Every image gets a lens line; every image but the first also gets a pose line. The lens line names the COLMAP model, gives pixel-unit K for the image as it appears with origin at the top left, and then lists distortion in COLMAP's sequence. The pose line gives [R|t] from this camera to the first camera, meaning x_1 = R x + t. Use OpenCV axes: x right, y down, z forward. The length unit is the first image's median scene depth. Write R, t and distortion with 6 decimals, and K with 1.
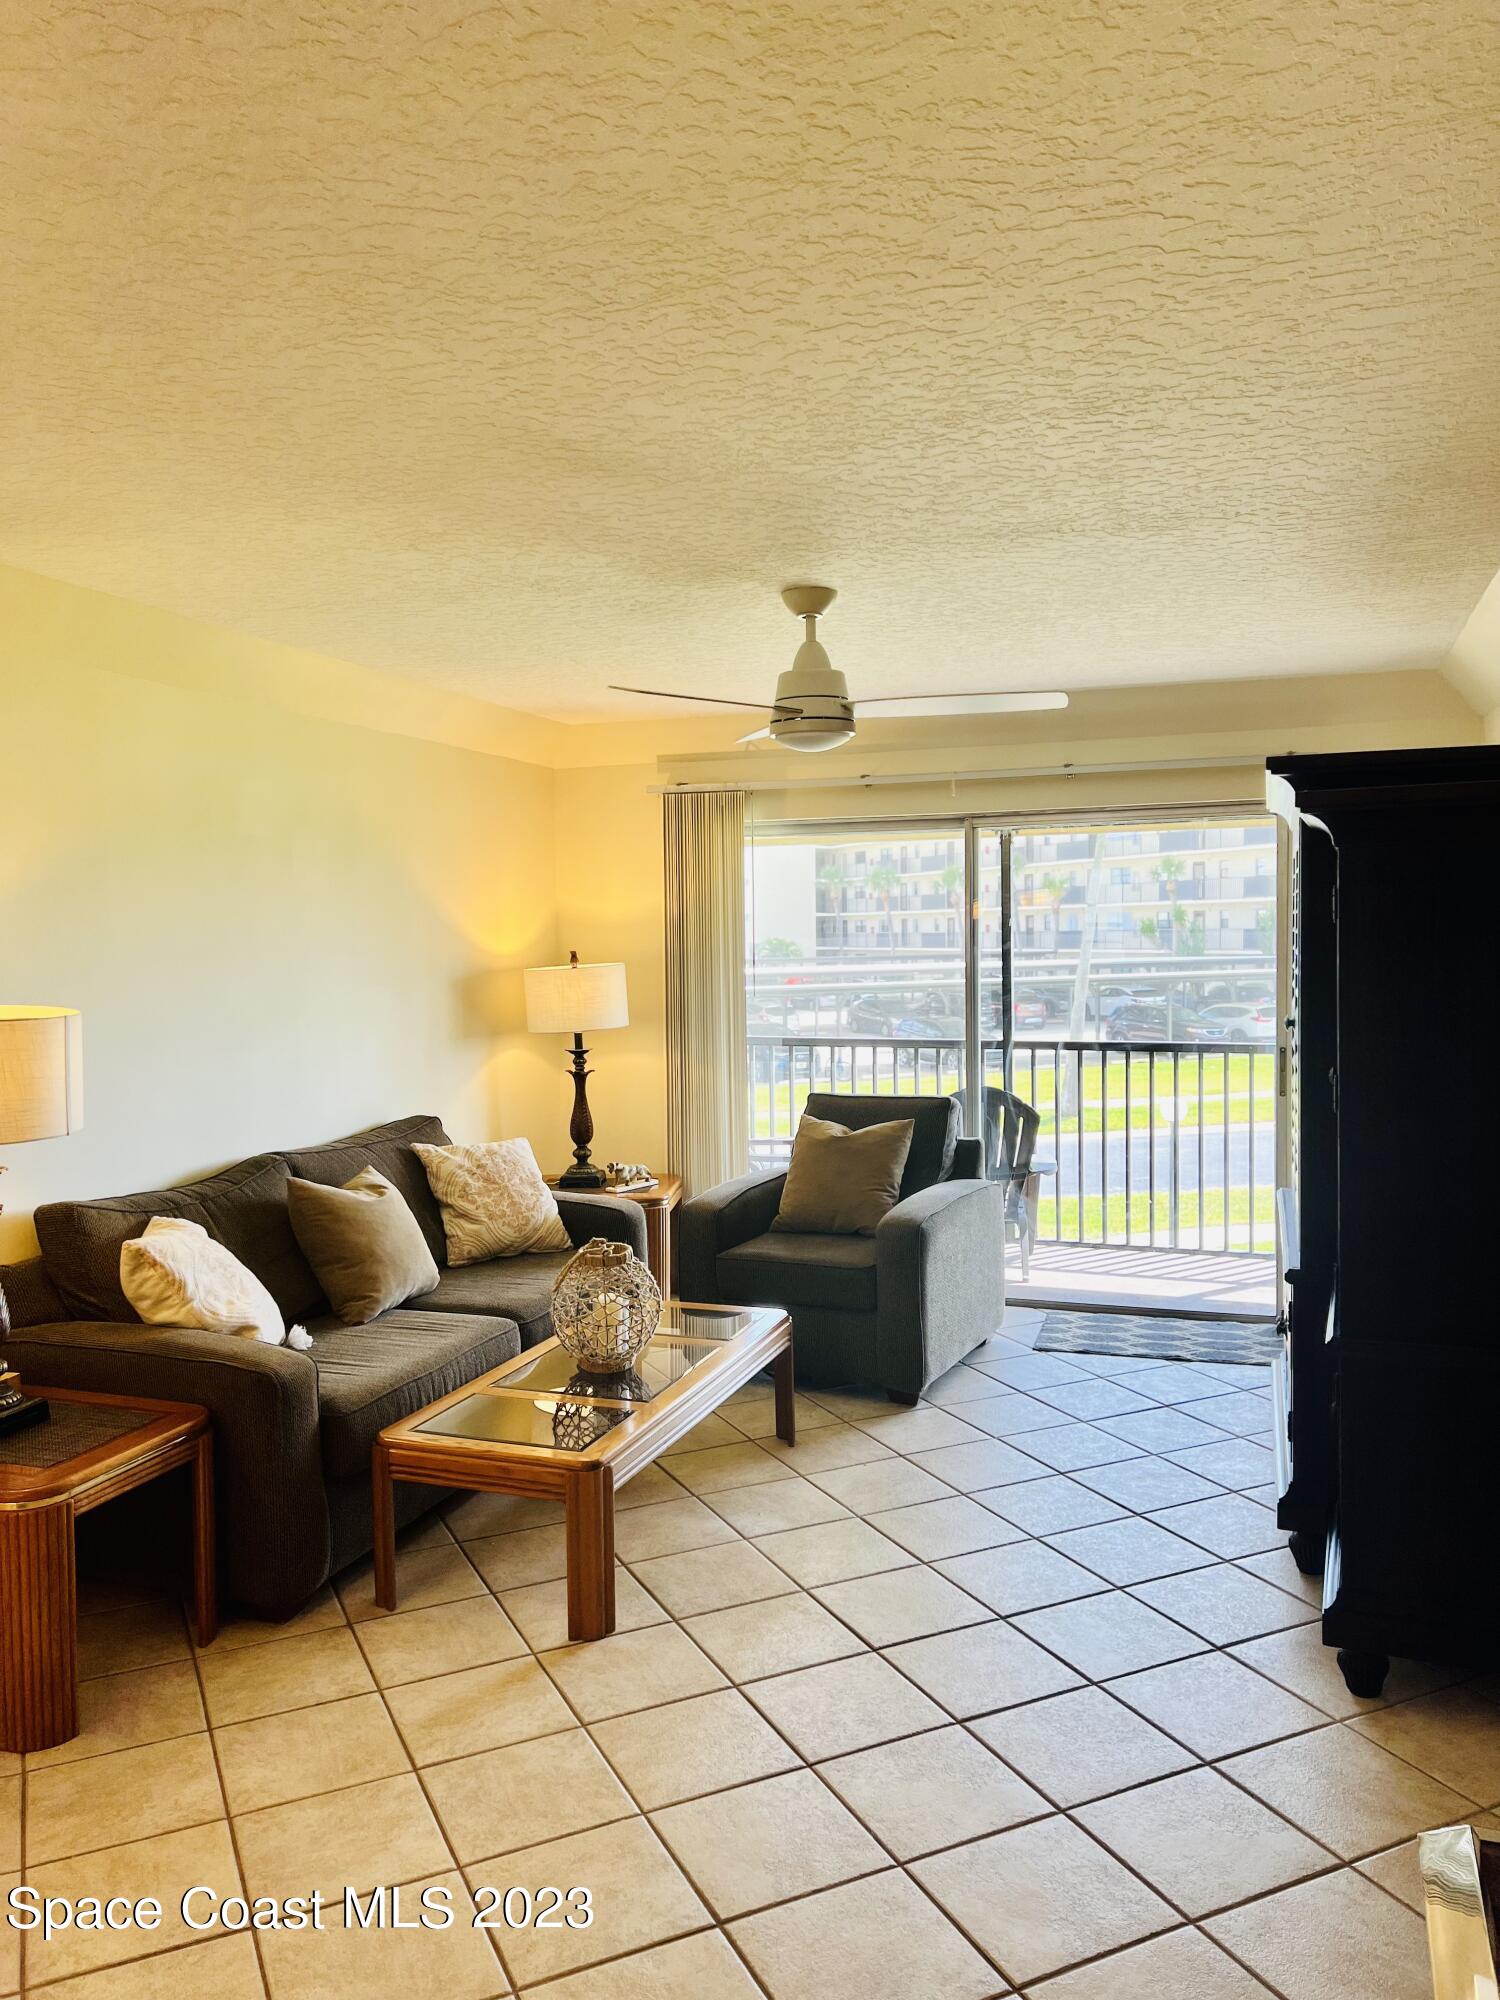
lens RADIAL K [[1491.2, 0, 764.8], [0, 1491.2, 974.6], [0, 0, 1]] dist [0.123723, -0.147364]
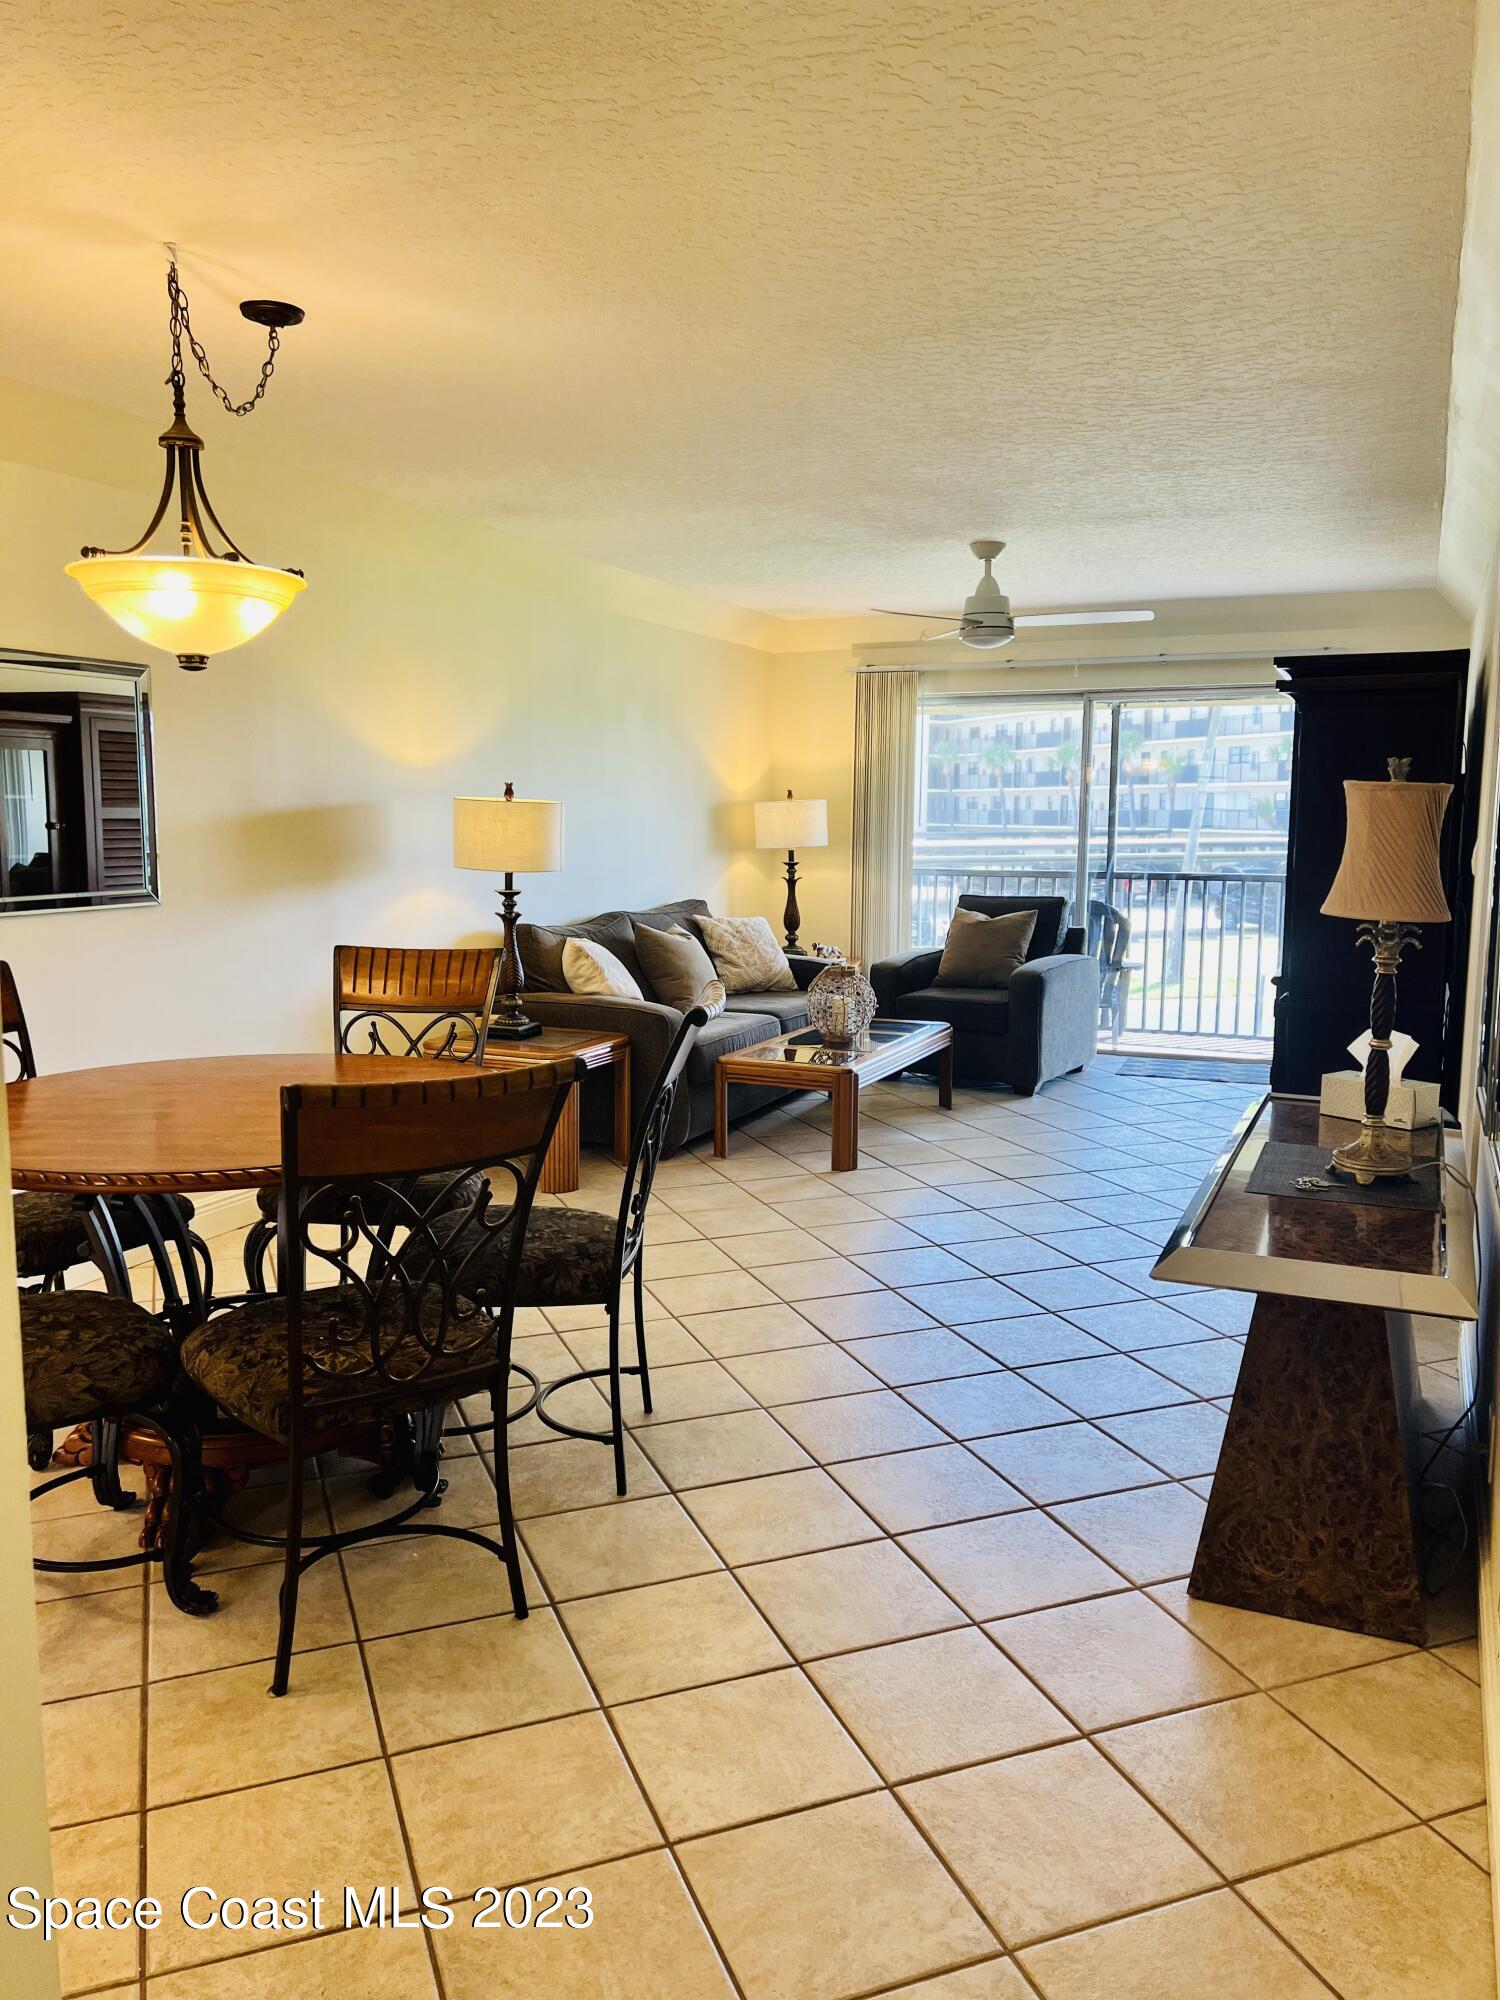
lens RADIAL K [[1502.0, 0, 757.0], [0, 1502.0, 1005.9], [0, 0, 1]] dist [0.057401, -0.055885]
pose [[0.997023, 0.026921, -0.072253, -0.058226], [-0.019449, 0.994574, 0.102199, 0.045511], [0.074612, -0.100489, 0.992137, -0.430698]]
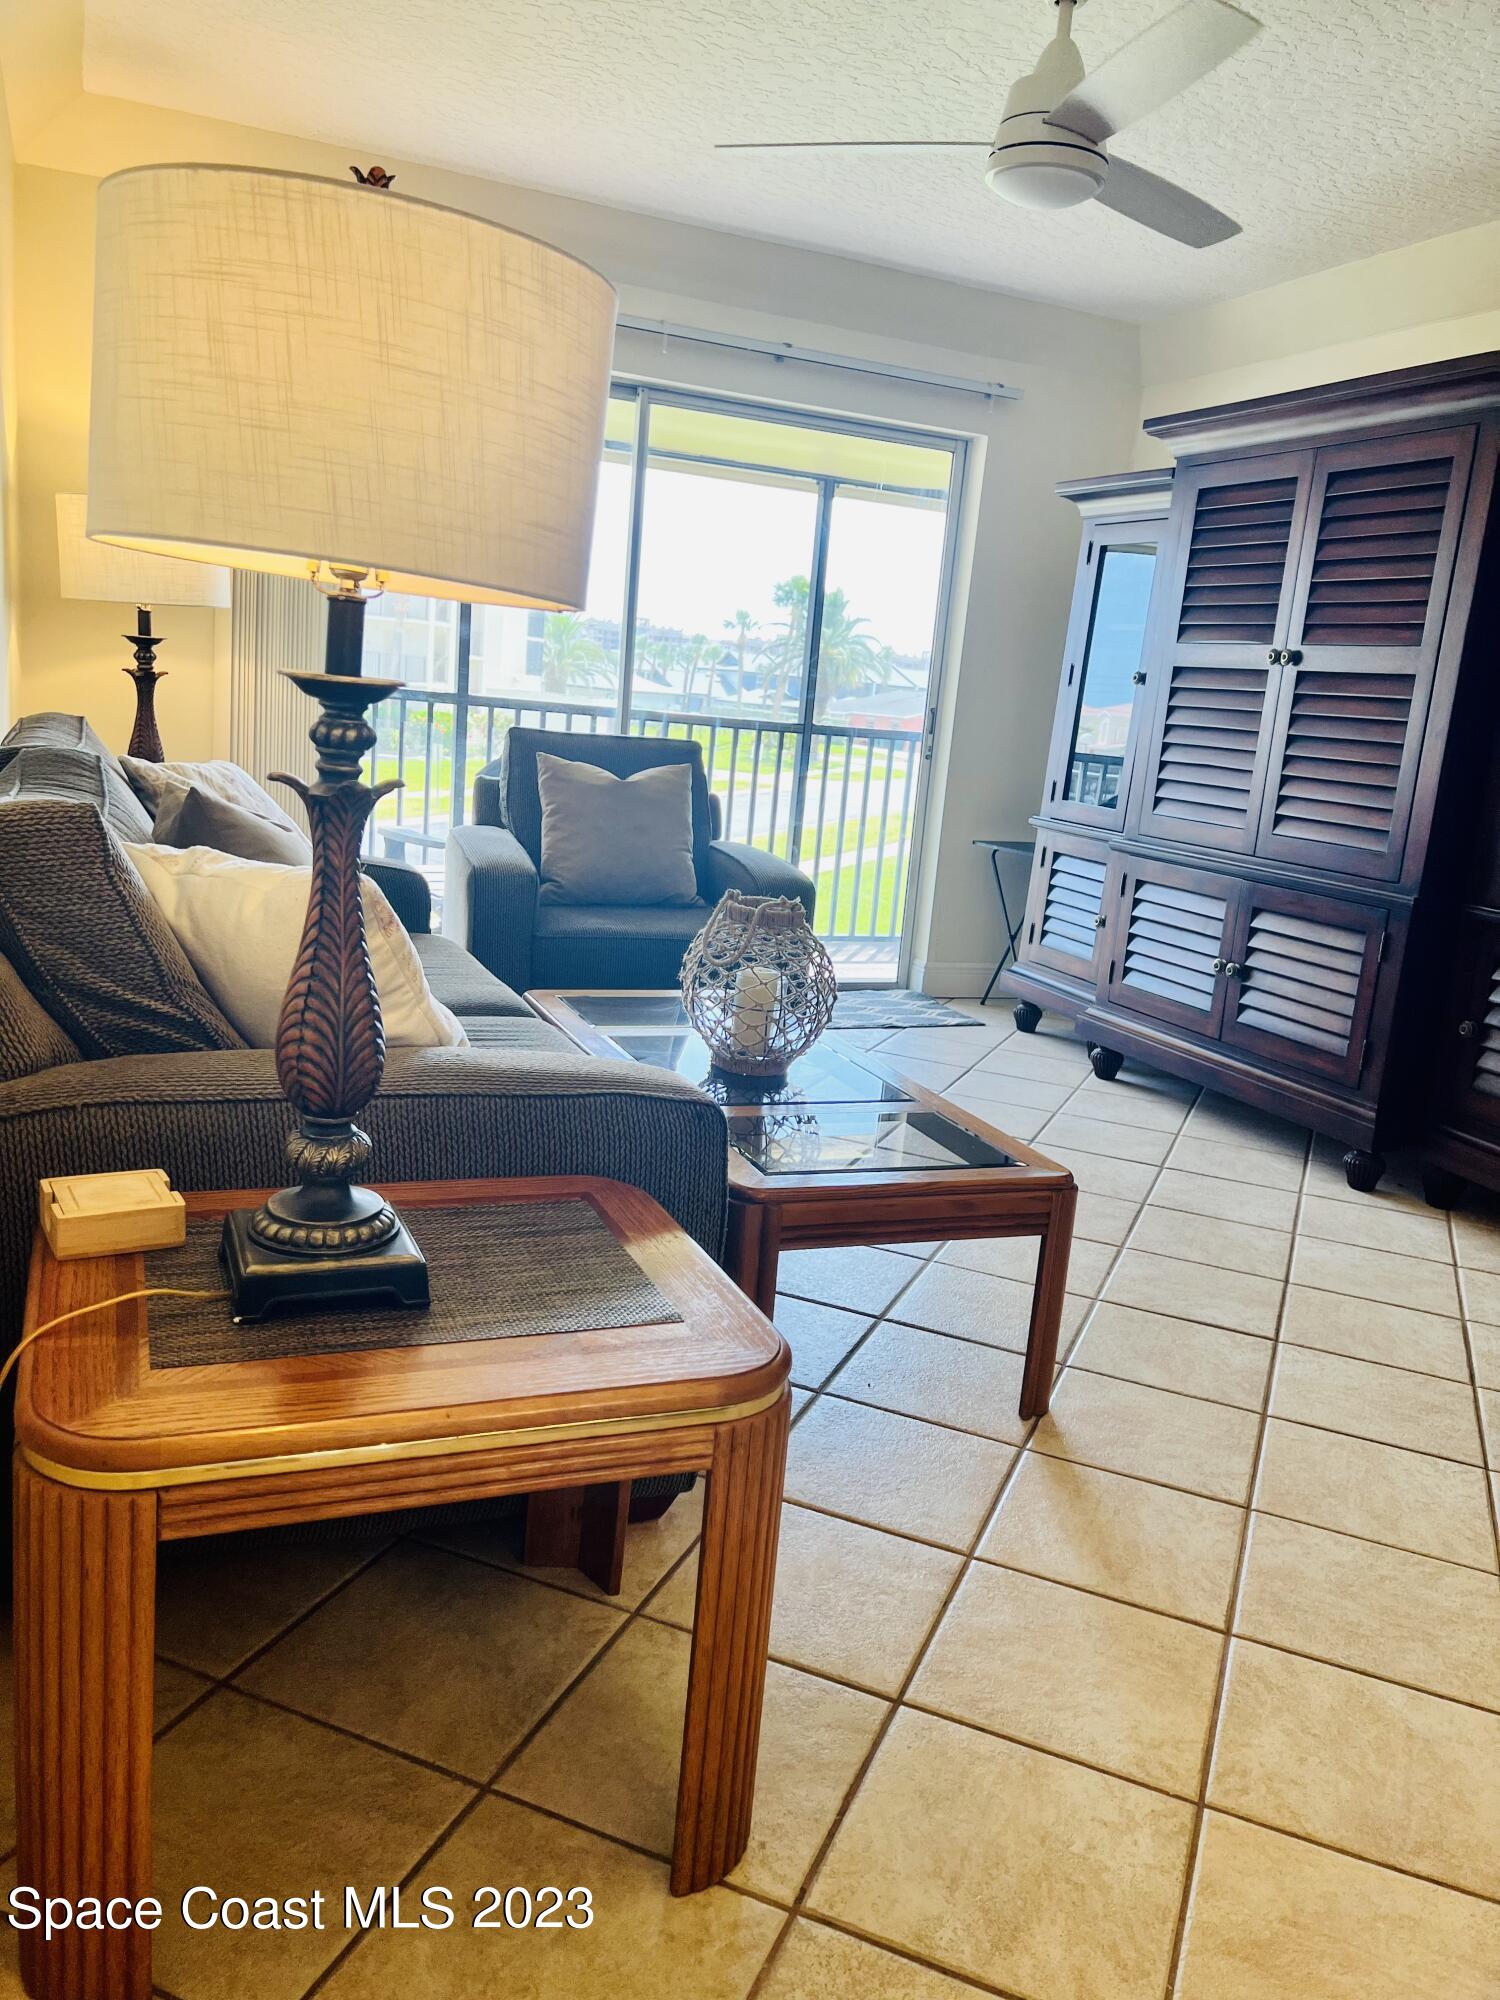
lens RADIAL K [[1491.2, 0, 764.8], [0, 1491.2, 974.6], [0, 0, 1]] dist [0.123723, -0.147364]
pose [[0.728795, -0.049993, 0.682905, -0.424590], [-0.076911, 0.985043, 0.154191, 0.080011], [-0.680399, -0.164897, 0.714049, 0.369326]]
